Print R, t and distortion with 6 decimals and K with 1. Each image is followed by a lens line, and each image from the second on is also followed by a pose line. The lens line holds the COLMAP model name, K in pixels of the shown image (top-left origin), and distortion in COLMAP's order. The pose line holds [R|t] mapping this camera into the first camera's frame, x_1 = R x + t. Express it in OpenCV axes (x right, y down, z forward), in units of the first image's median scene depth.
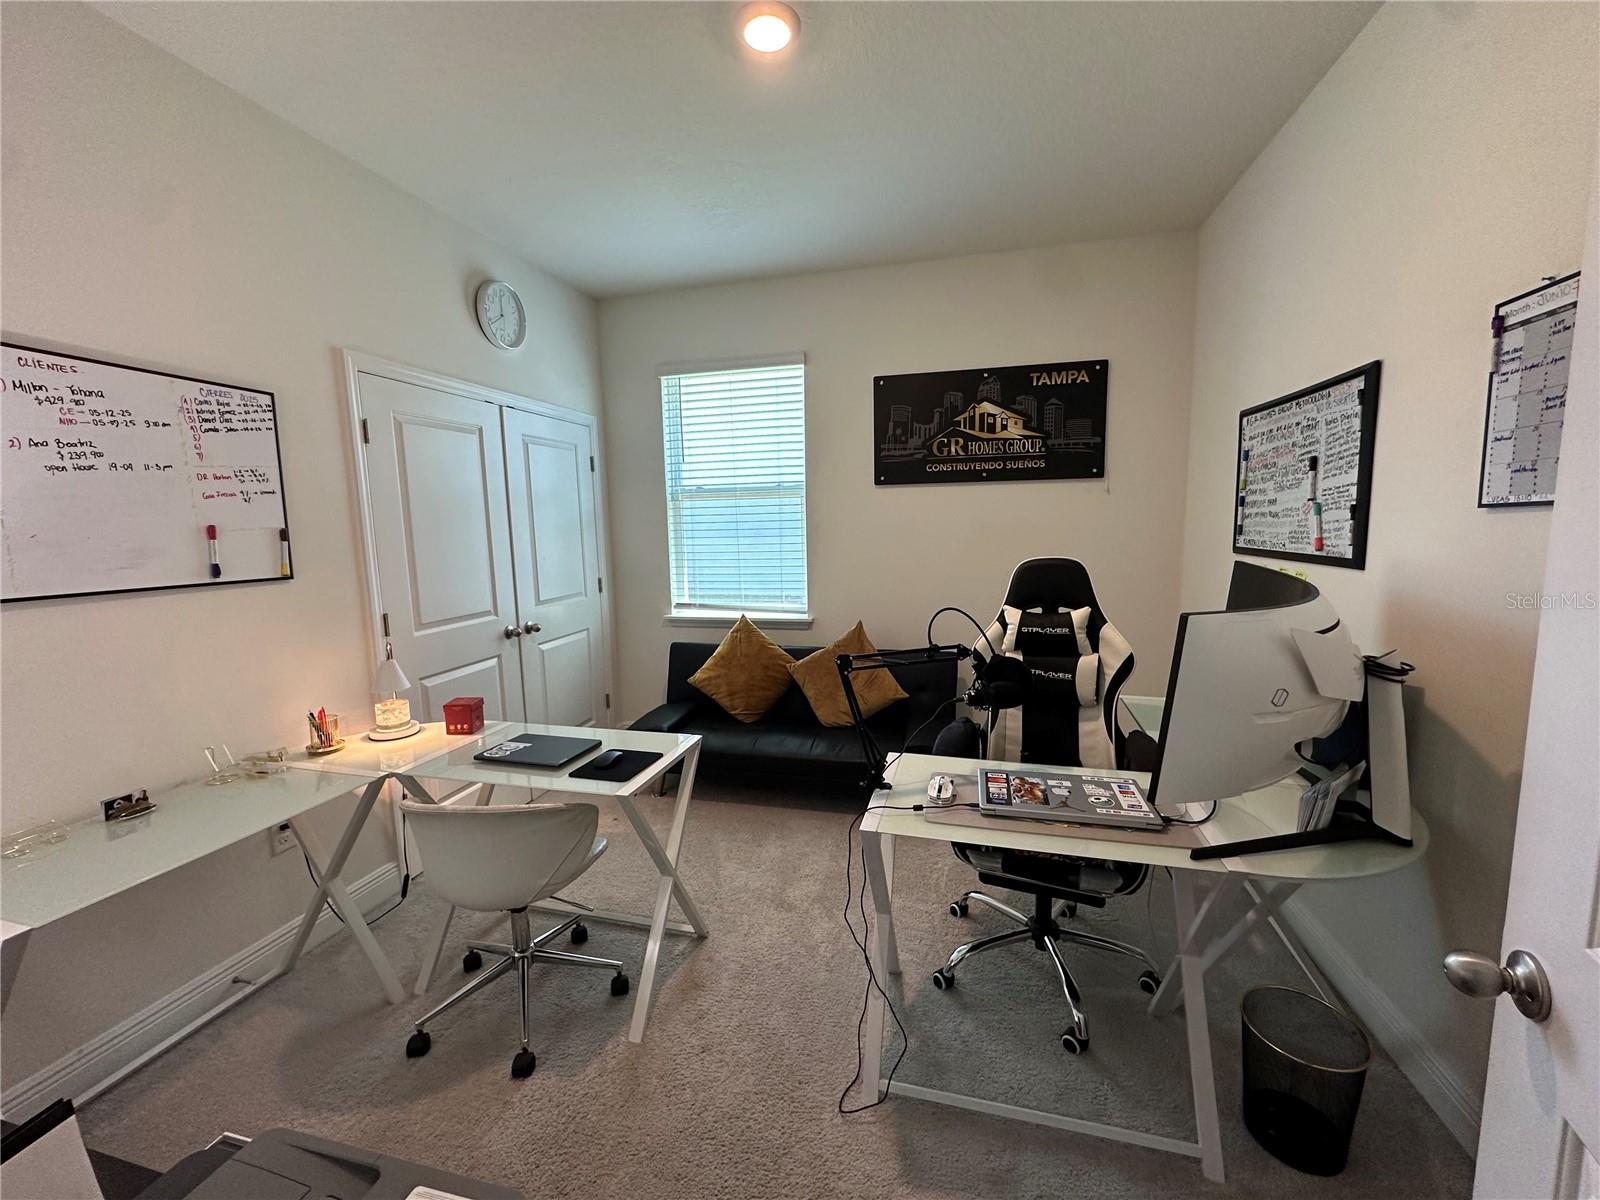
lens RADIAL K [[636.7, 0, 799.3], [0, 636.7, 598.1], [0, 0, 1]] dist [-0.000616, 0.000935]
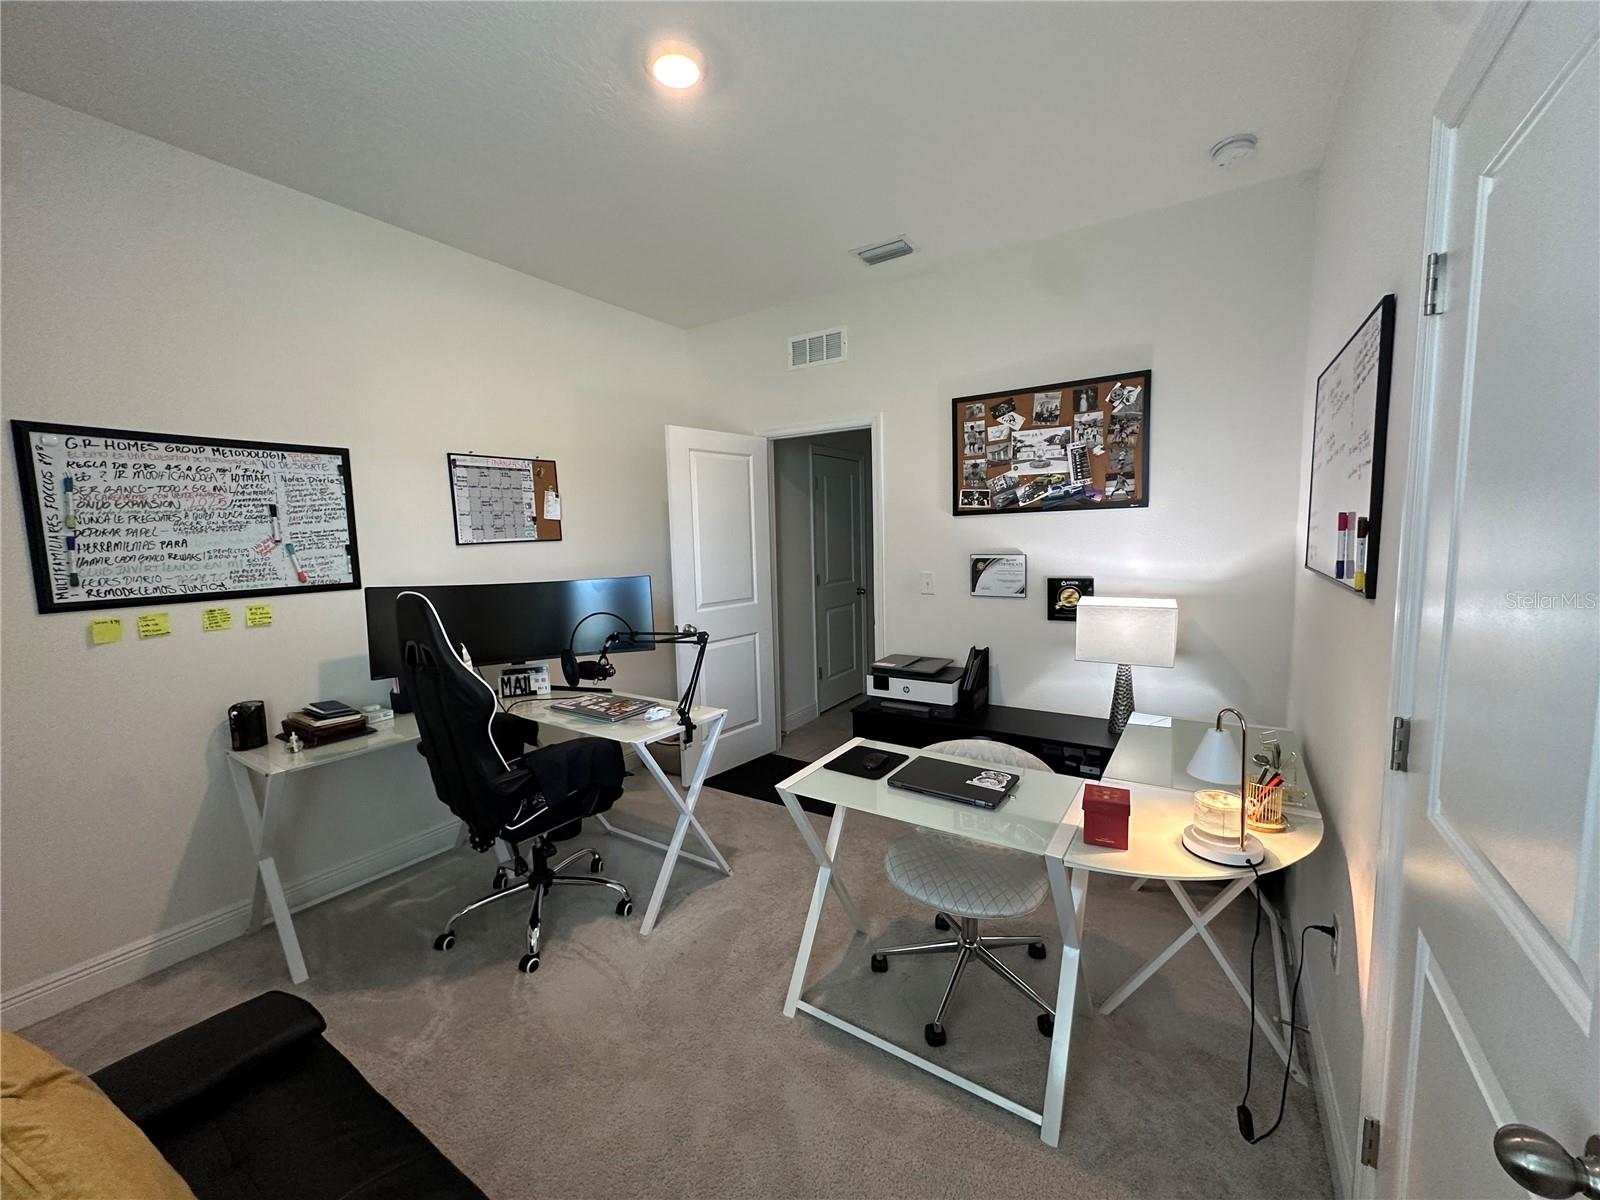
lens RADIAL K [[636.7, 0, 797.3], [0, 636.7, 599.6], [0, 0, 1]] dist [-0.000616, 0.000935]
pose [[-0.948792, 0.013571, 0.315611, -0.467836], [0.084306, 0.973719, 0.211574, -0.212994], [-0.304445, 0.227347, -0.925001, 1.786779]]
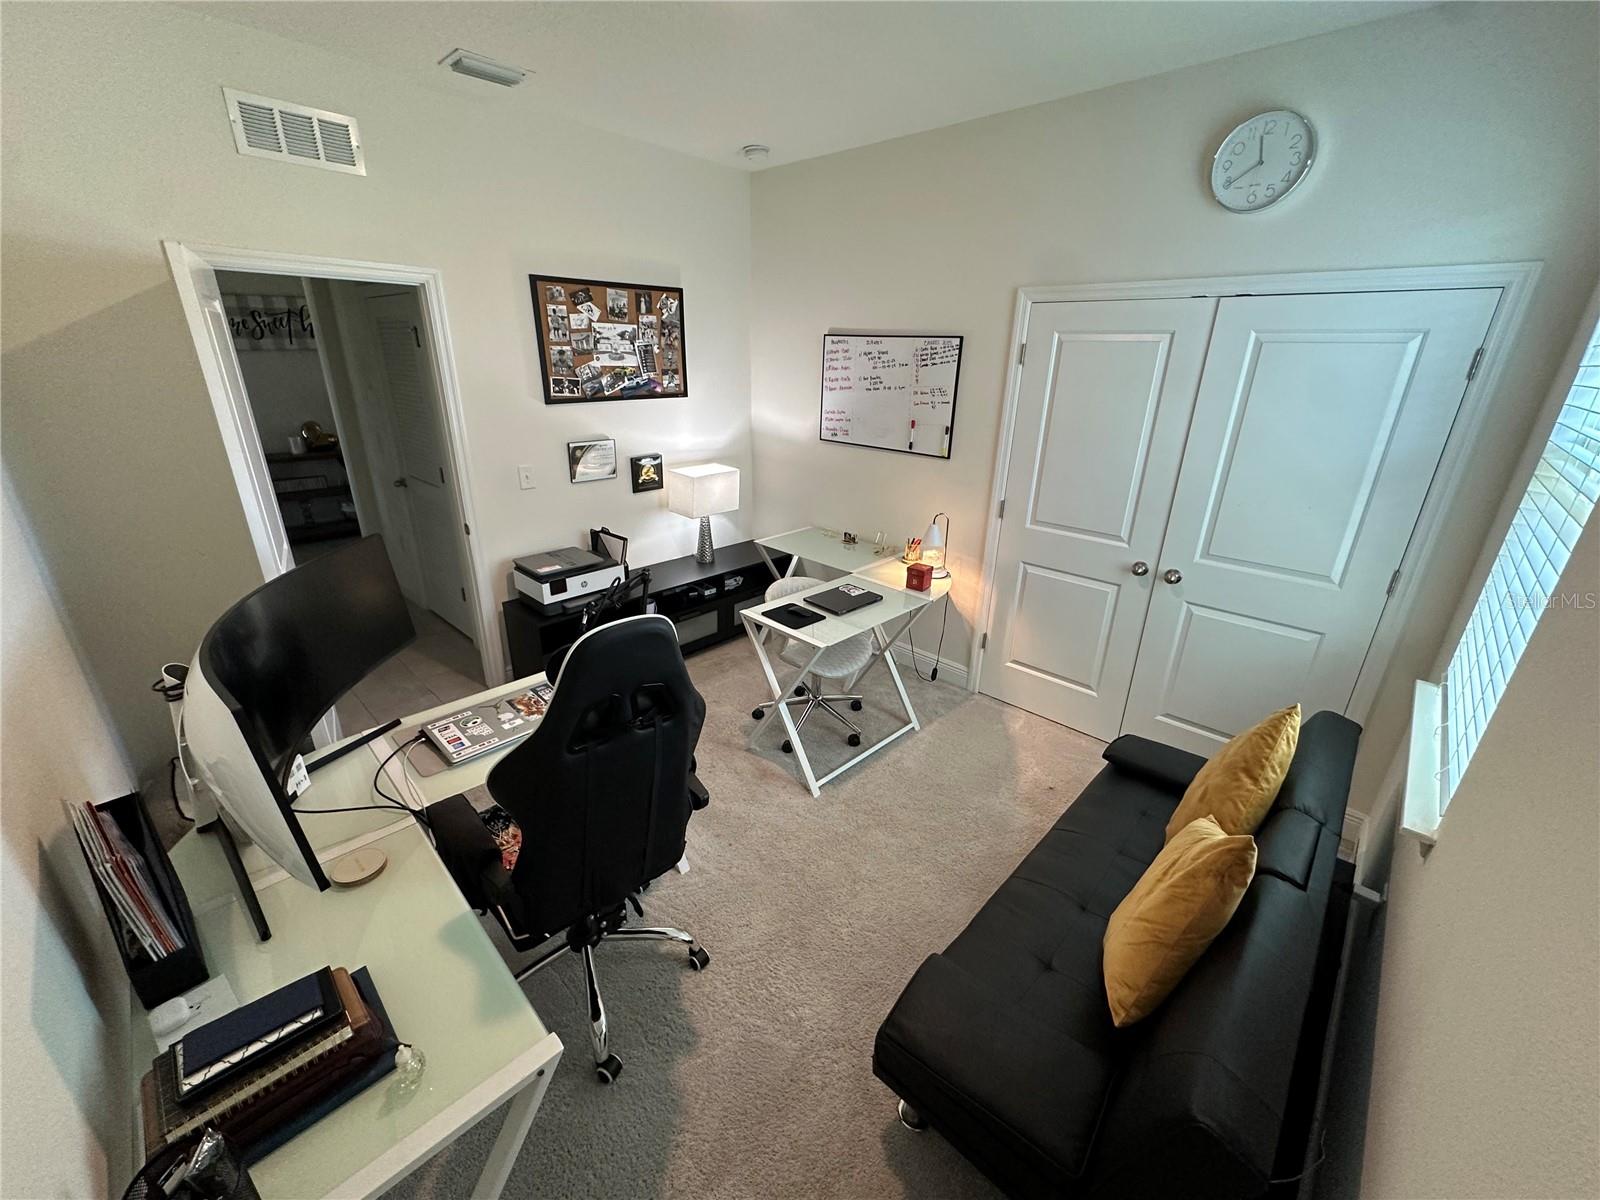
lens RADIAL K [[636.7, 0, 804.9], [0, 636.7, 599.9], [0, 0, 1]] dist [-0.000616, 0.000935]
pose [[-0.481559, 0.330488, -0.811713, 0.798487], [-0.116281, 0.893895, 0.432933, -0.369915], [0.868666, 0.302869, -0.392033, 1.450544]]
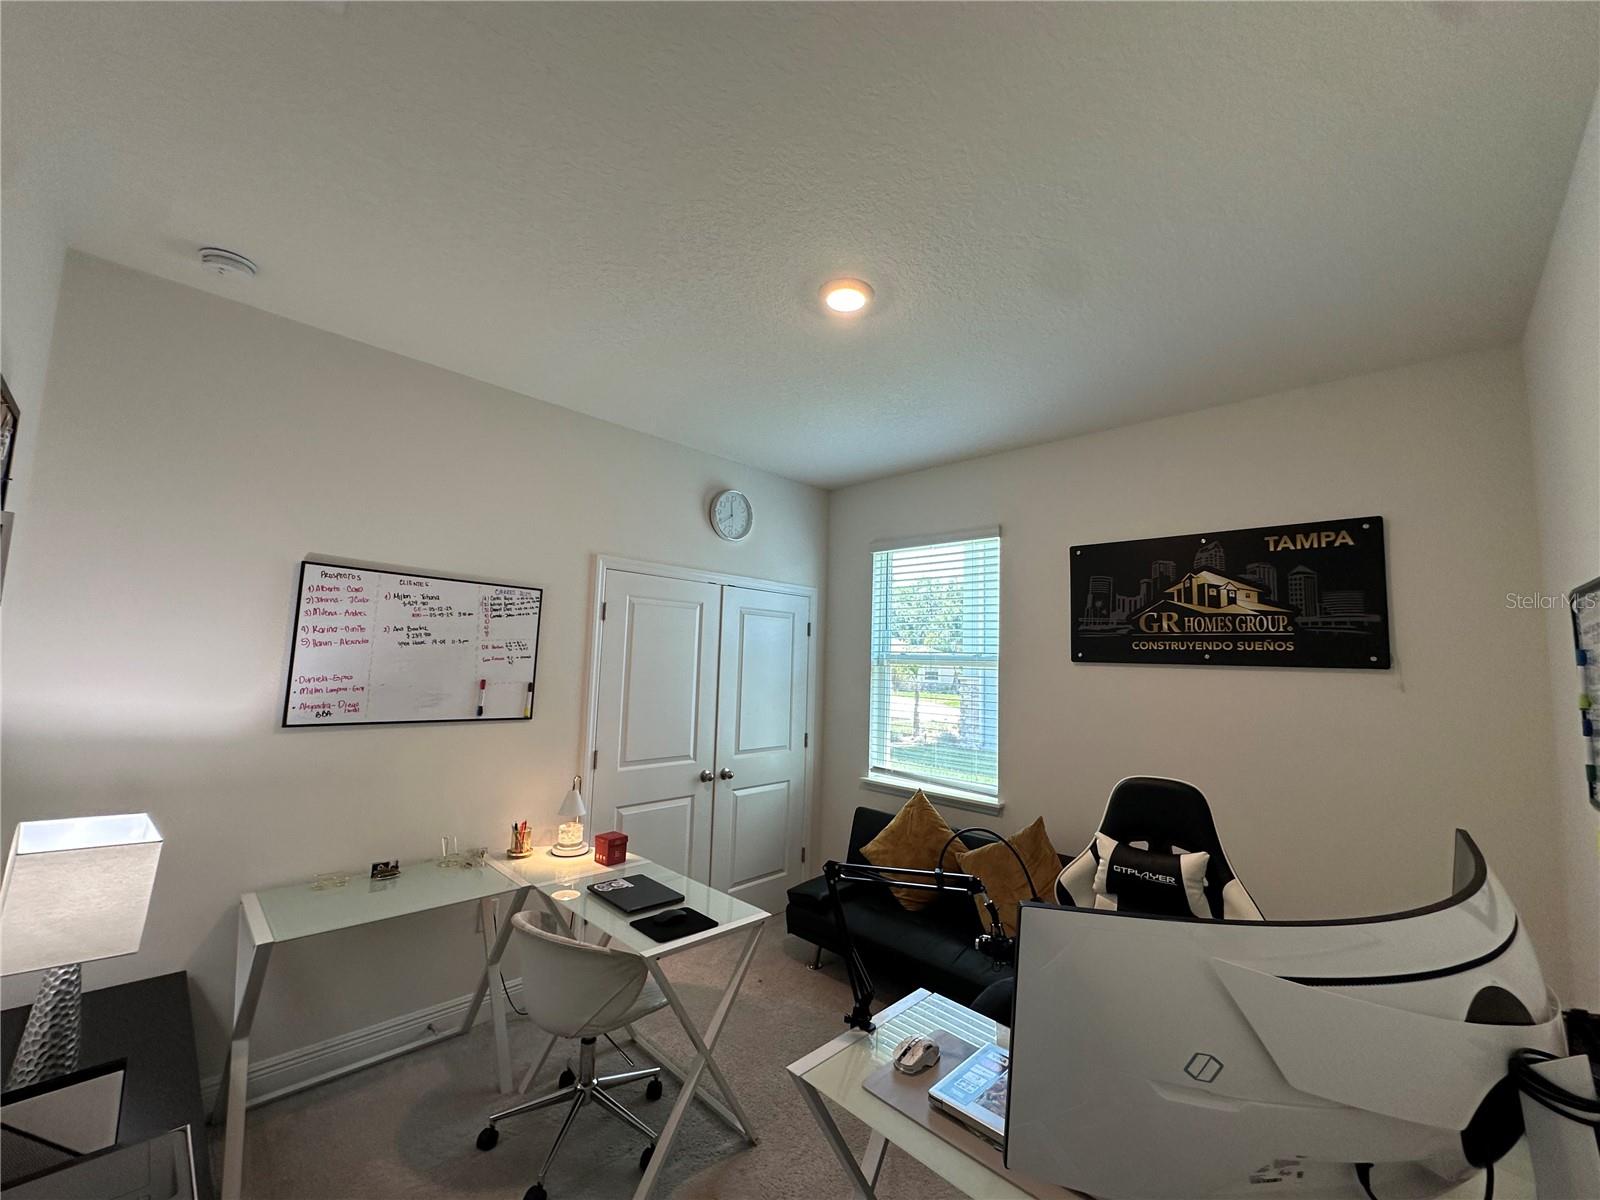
lens RADIAL K [[636.7, 0, 801.1], [0, 636.7, 599.1], [0, 0, 1]] dist [-0.000616, 0.000935]
pose [[0.869350, -0.000639, -0.494196, 0.400127], [-0.109517, 0.974887, -0.193912, -0.081997], [0.481909, 0.222700, 0.847448, 0.058782]]
